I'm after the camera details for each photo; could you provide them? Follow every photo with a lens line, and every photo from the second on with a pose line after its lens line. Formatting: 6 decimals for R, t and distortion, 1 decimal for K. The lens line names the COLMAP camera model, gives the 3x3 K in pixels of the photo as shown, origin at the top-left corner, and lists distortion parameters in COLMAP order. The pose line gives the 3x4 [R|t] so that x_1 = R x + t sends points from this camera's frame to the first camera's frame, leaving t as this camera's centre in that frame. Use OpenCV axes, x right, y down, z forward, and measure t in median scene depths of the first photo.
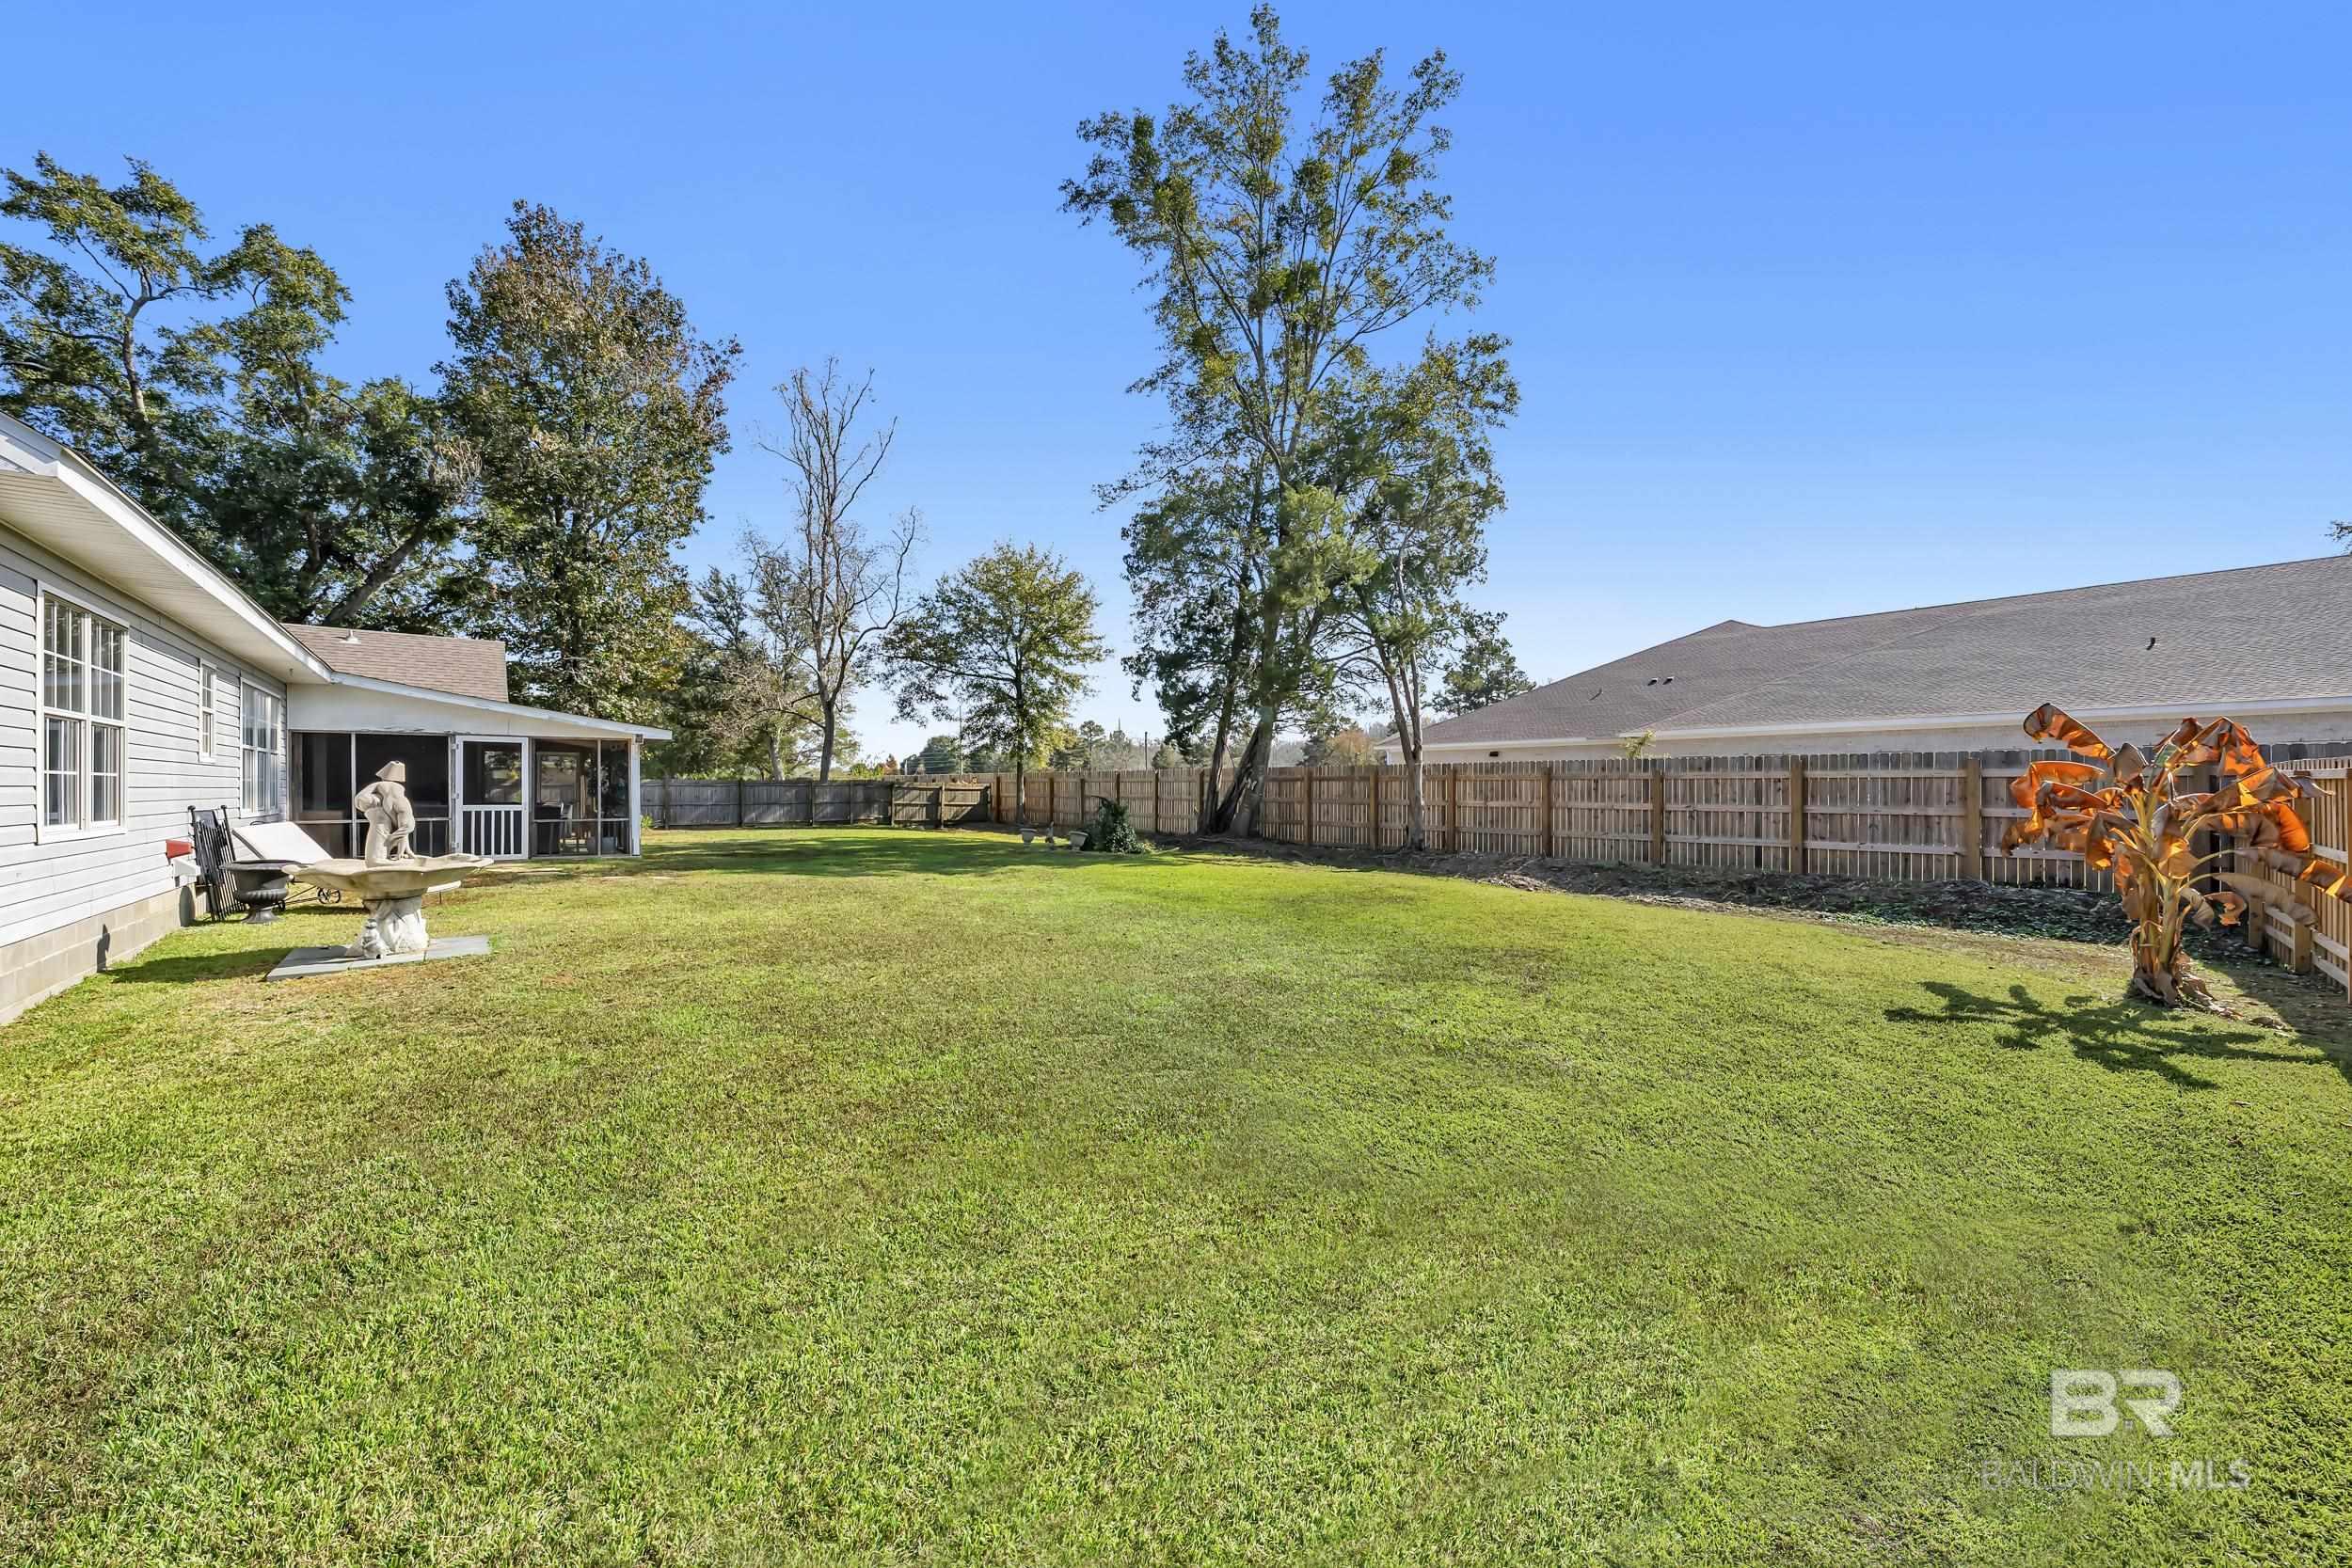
lens RADIAL K [[786.3, 0, 1181.7], [0, 786.3, 788.6], [0, 0, 1]] dist [-0.000753, 0.000003]
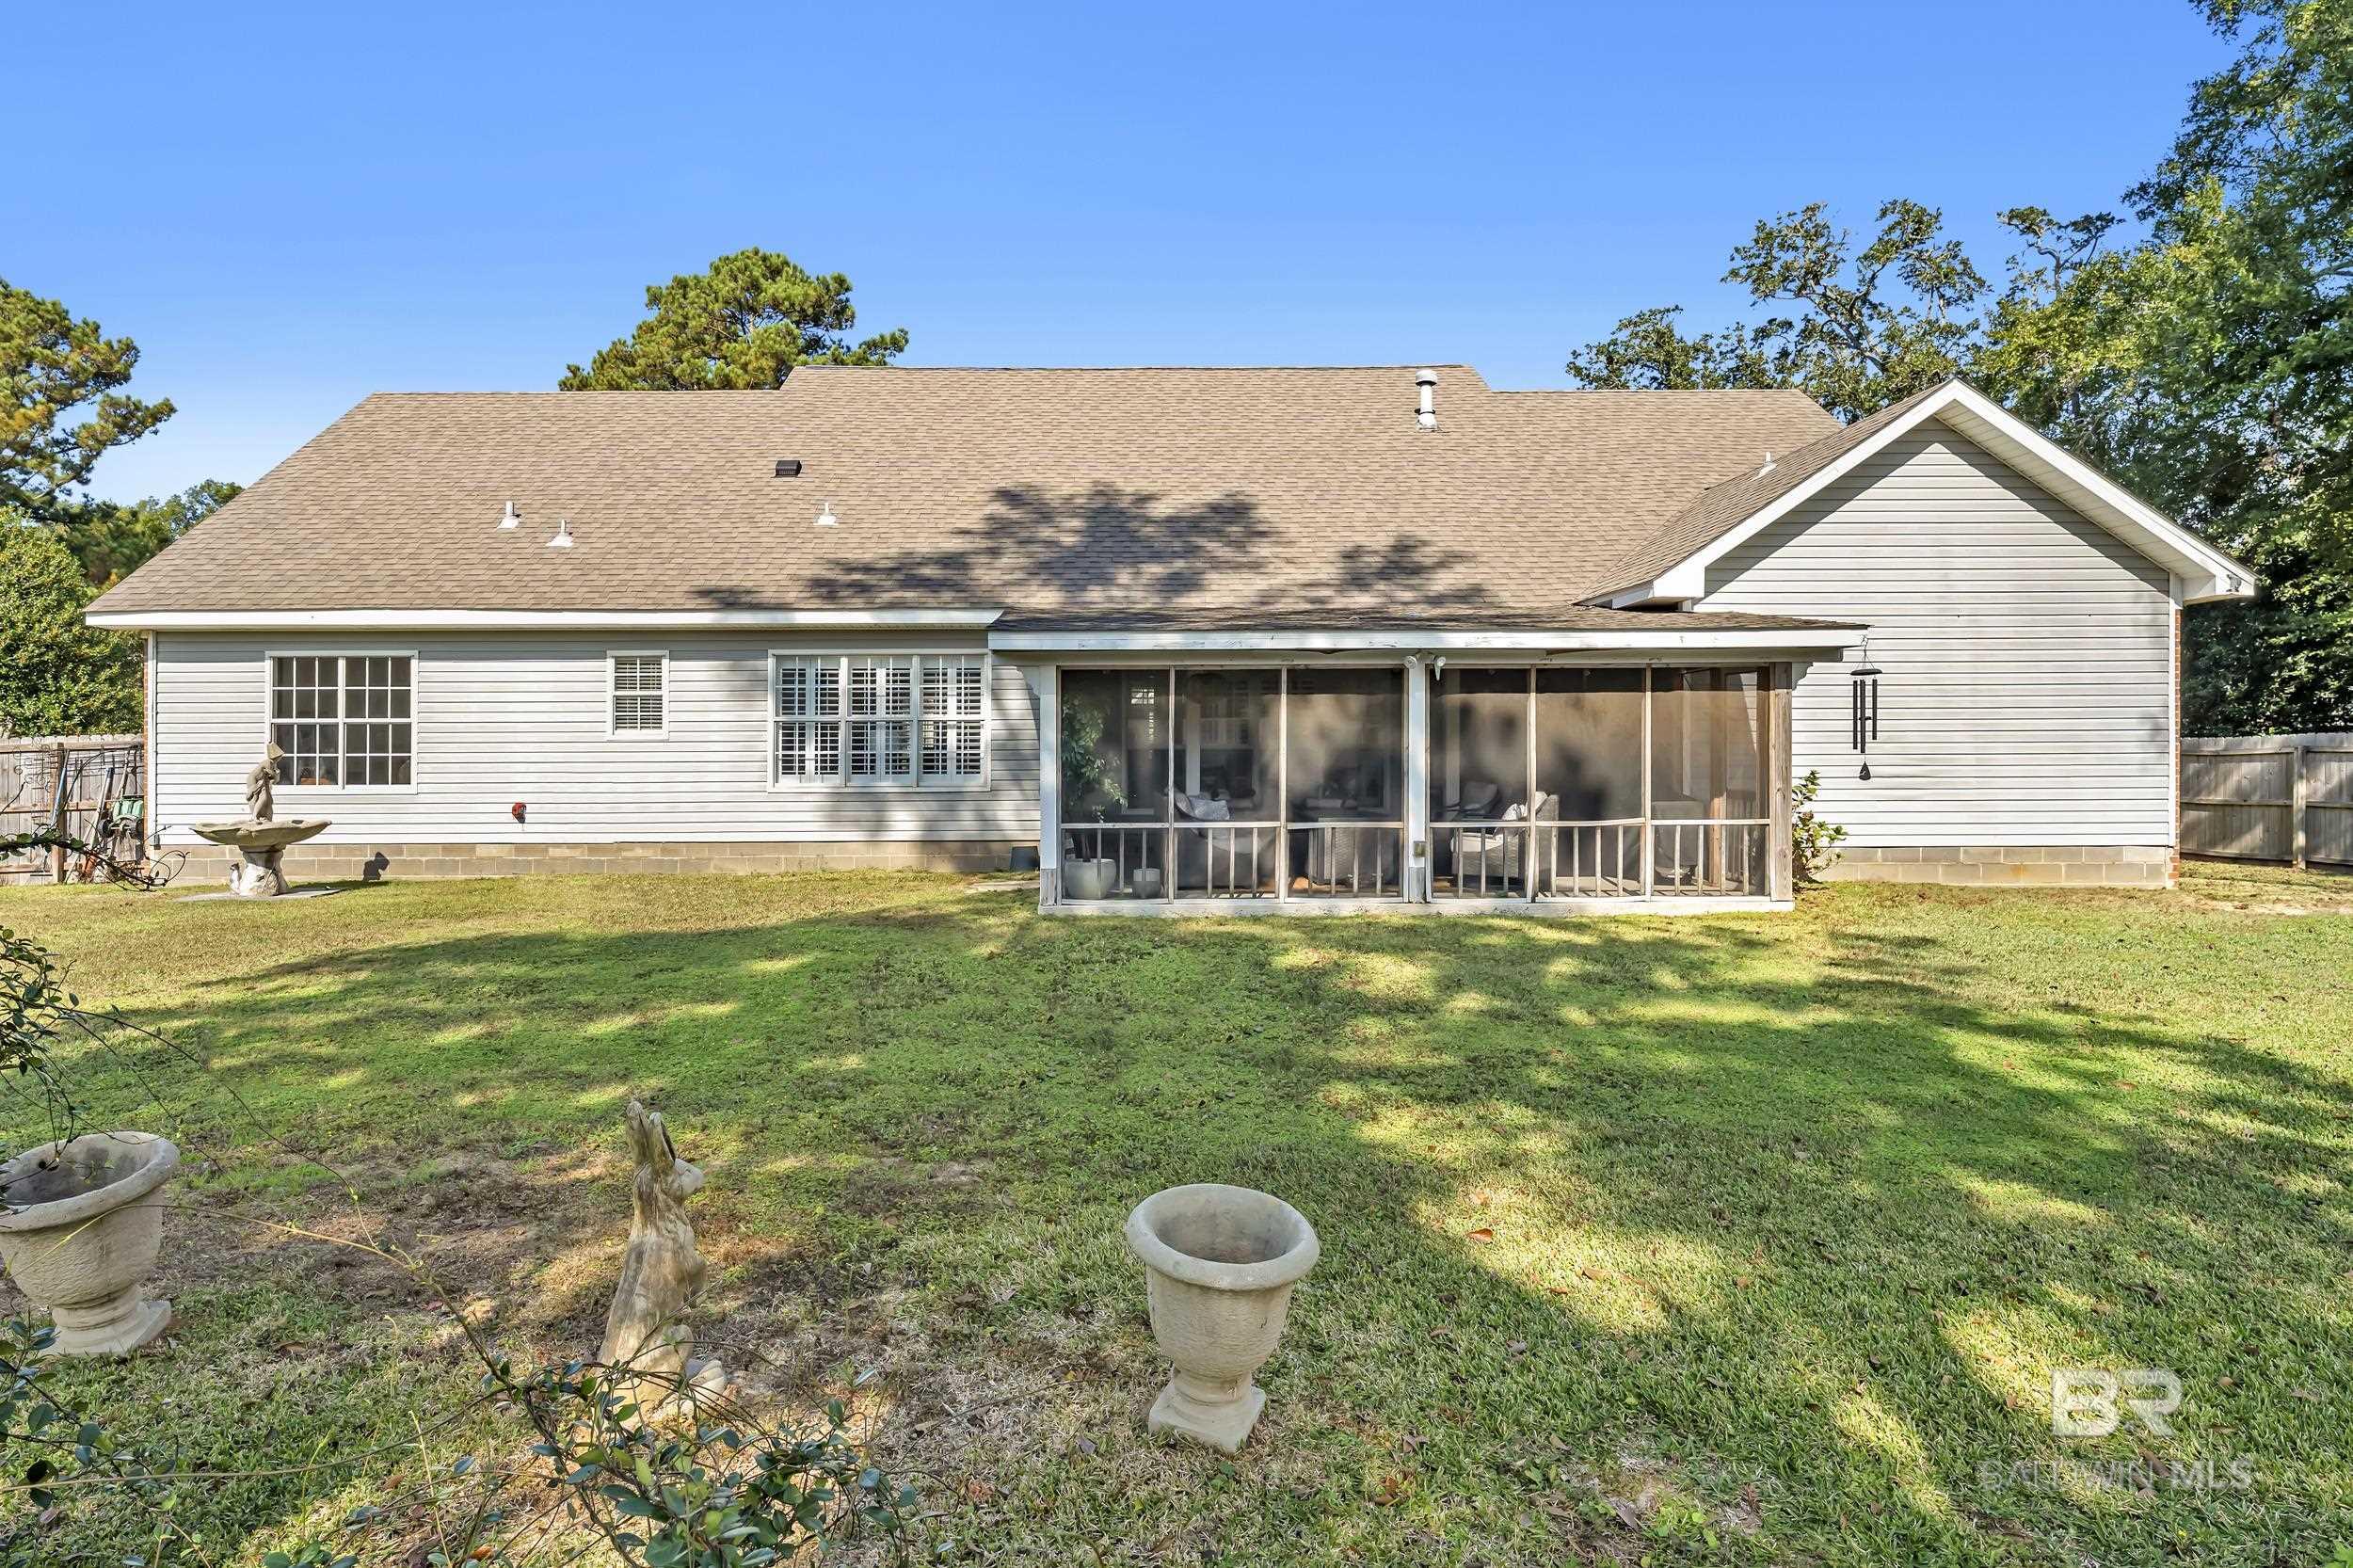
lens RADIAL K [[1365.1, 0, 1177.2], [0, 1365.1, 779.5], [0, 0, 1]] dist [-0.008042, 0.001195]
pose [[-0.664435, 0.004577, -0.747332, -0.188961], [0.002370, 0.999989, 0.004018, 0.010325], [0.747342, 0.000899, -0.664439, 1.779851]]
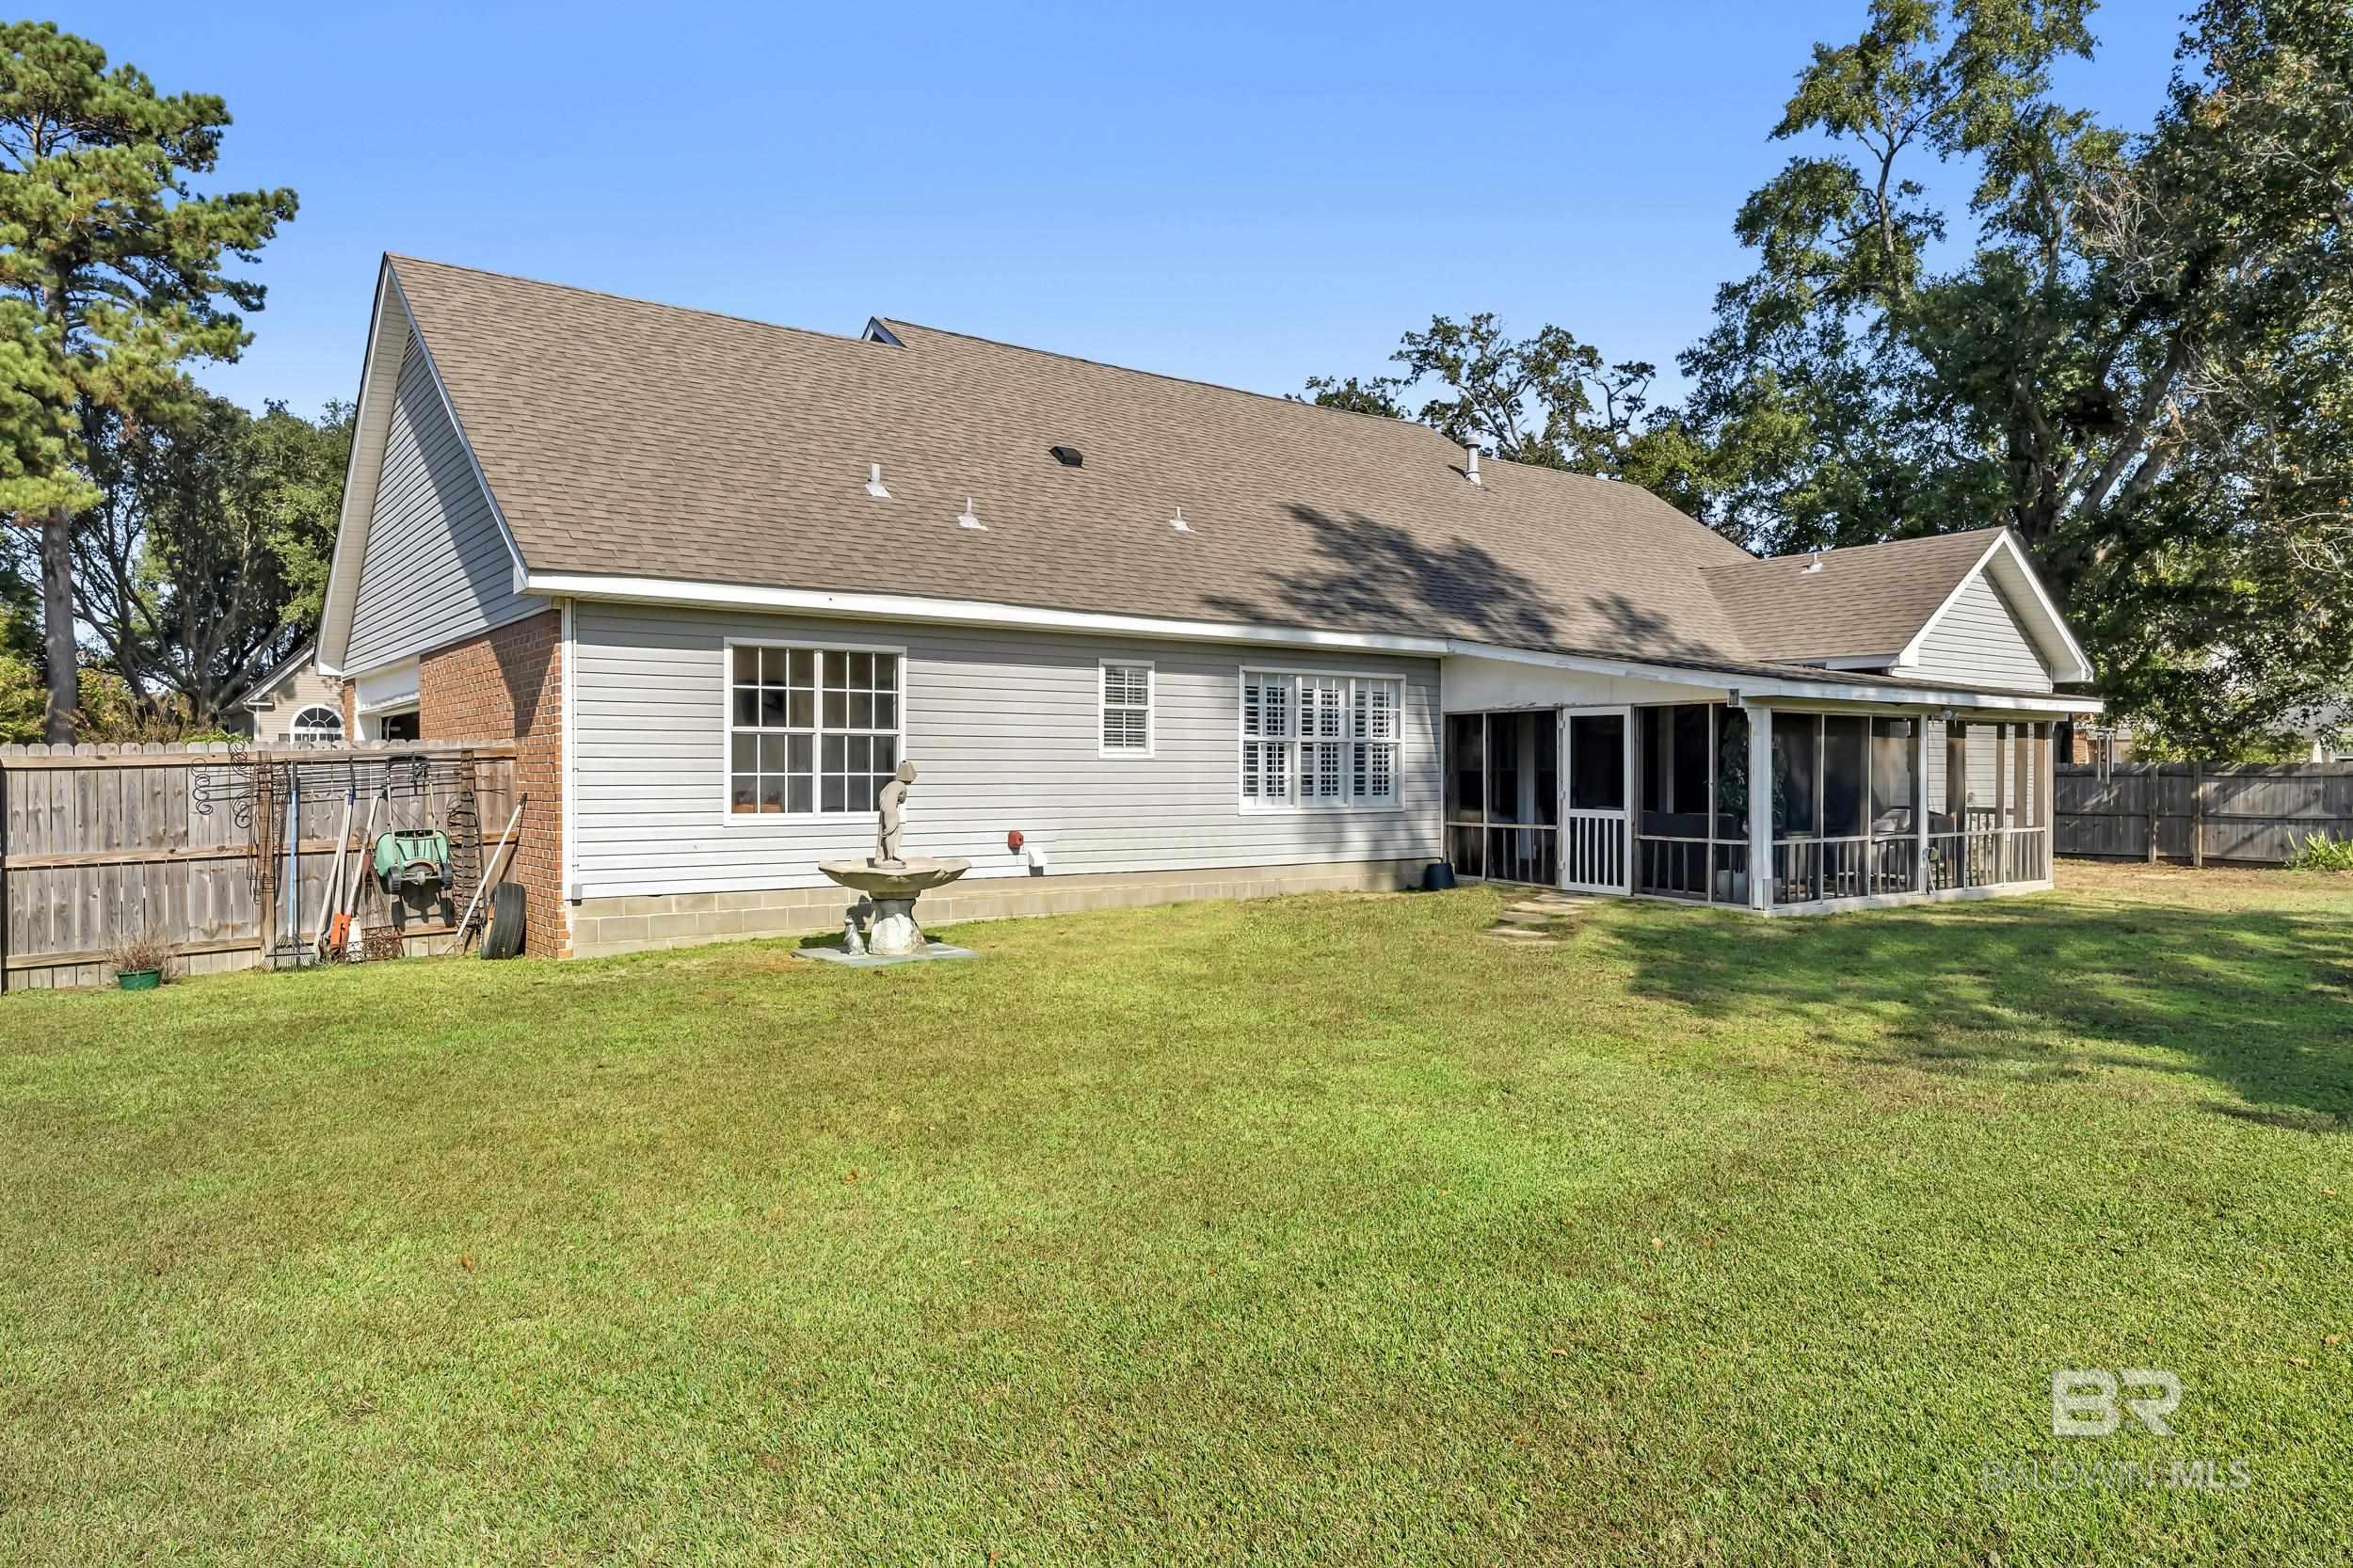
lens RADIAL K [[1480.1, 0, 1173.0], [0, 1480.1, 786.4], [0, 0, 1]] dist [-0.013321, 0.000568]
pose [[-0.094690, 0.008428, -0.995471, 0.400862], [-0.000938, 0.999963, 0.008555, -0.008891], [0.995506, 0.001743, -0.094679, 0.770951]]
